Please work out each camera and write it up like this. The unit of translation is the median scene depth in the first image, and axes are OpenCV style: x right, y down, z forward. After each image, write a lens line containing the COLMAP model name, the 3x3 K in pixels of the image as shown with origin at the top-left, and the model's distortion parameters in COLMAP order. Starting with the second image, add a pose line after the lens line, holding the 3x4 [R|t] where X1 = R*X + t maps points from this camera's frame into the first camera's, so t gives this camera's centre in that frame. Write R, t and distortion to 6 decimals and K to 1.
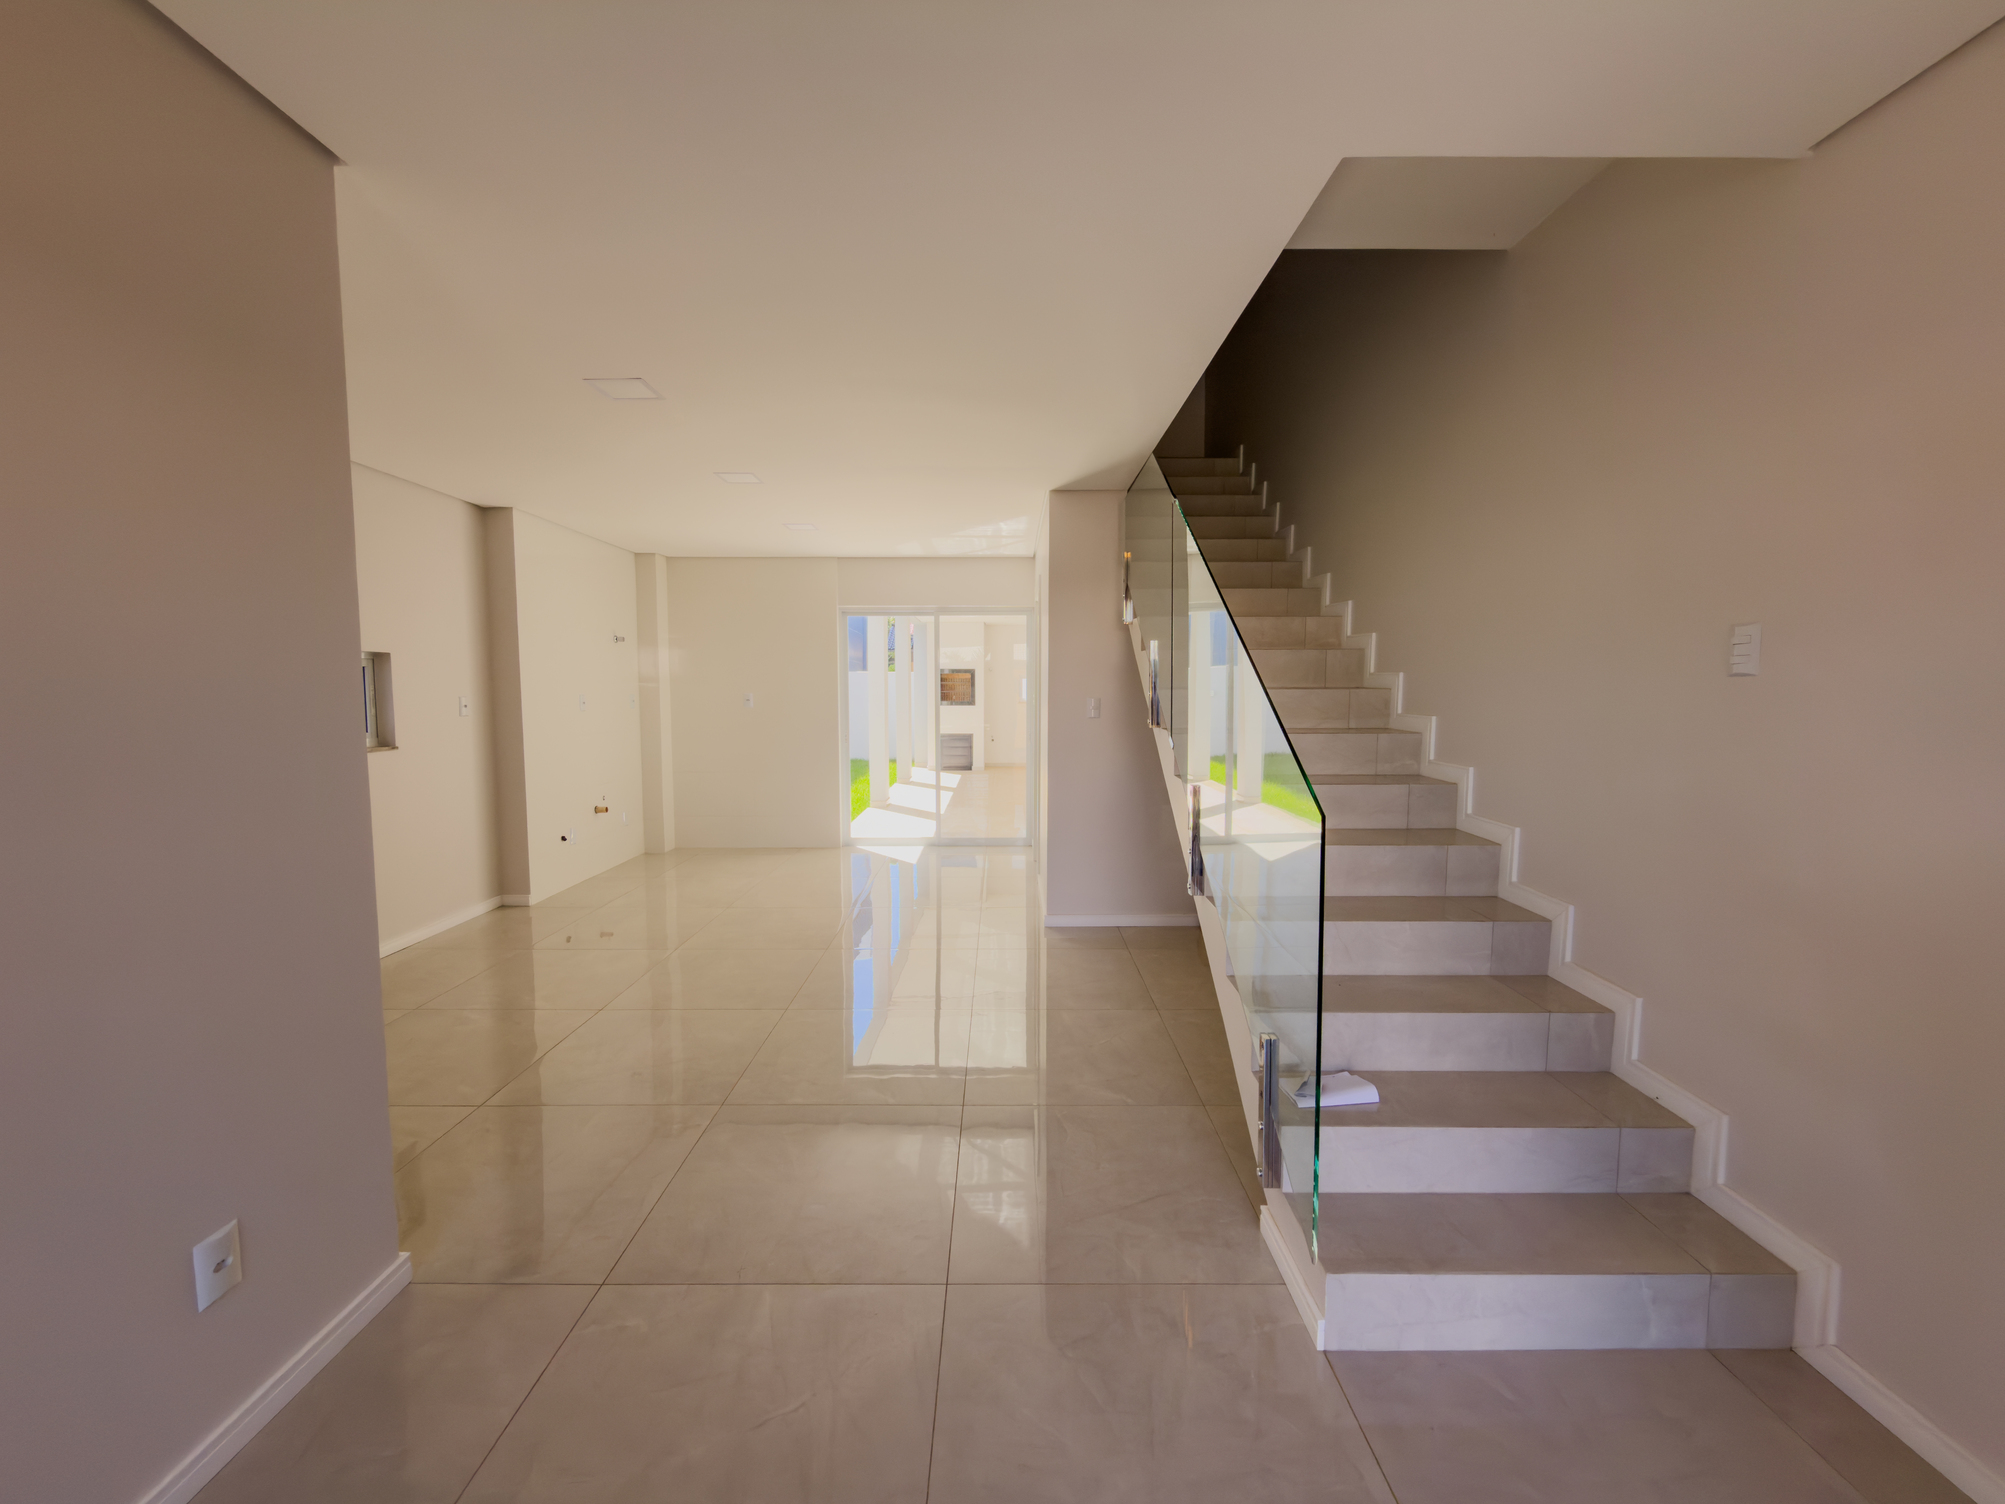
lens RADIAL K [[801.6, 0, 1008.2], [0, 801.6, 752.3], [0, 0, 1]] dist [0.002492, -0.000061]
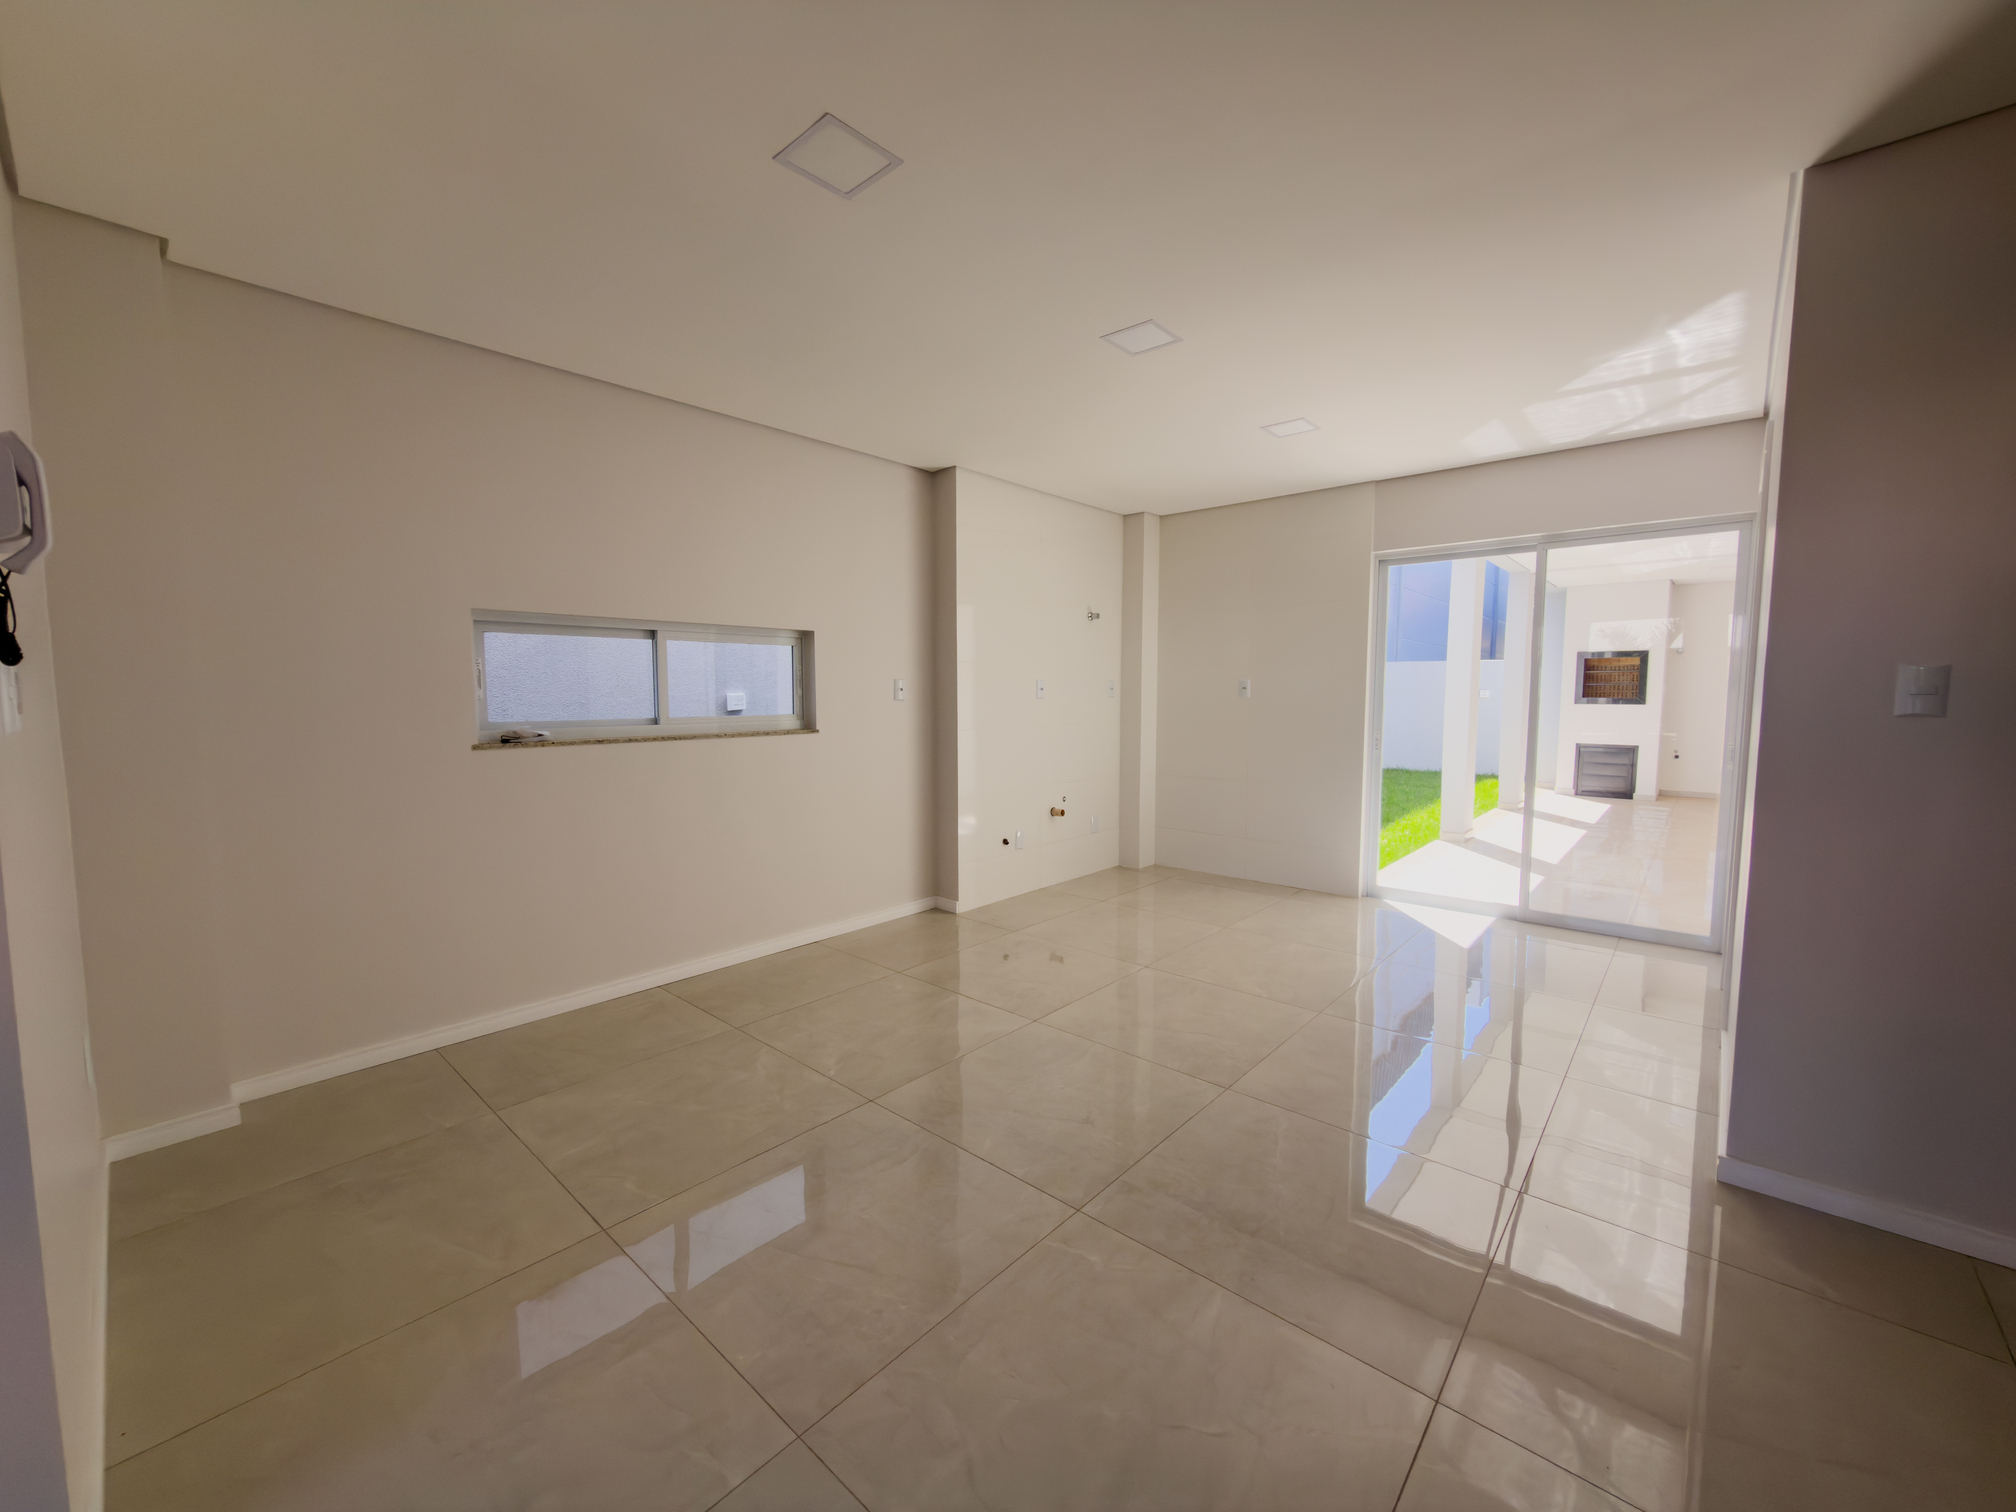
lens RADIAL K [[806.0, 0, 1010.3], [0, 806.0, 757.2], [0, 0, 1]] dist [0.002492, -0.000061]
pose [[0.747095, 0.054443, -0.662484, 0.024915], [-0.051043, 0.998396, 0.024487, -0.006037], [0.662755, 0.015521, 0.748676, 0.267669]]
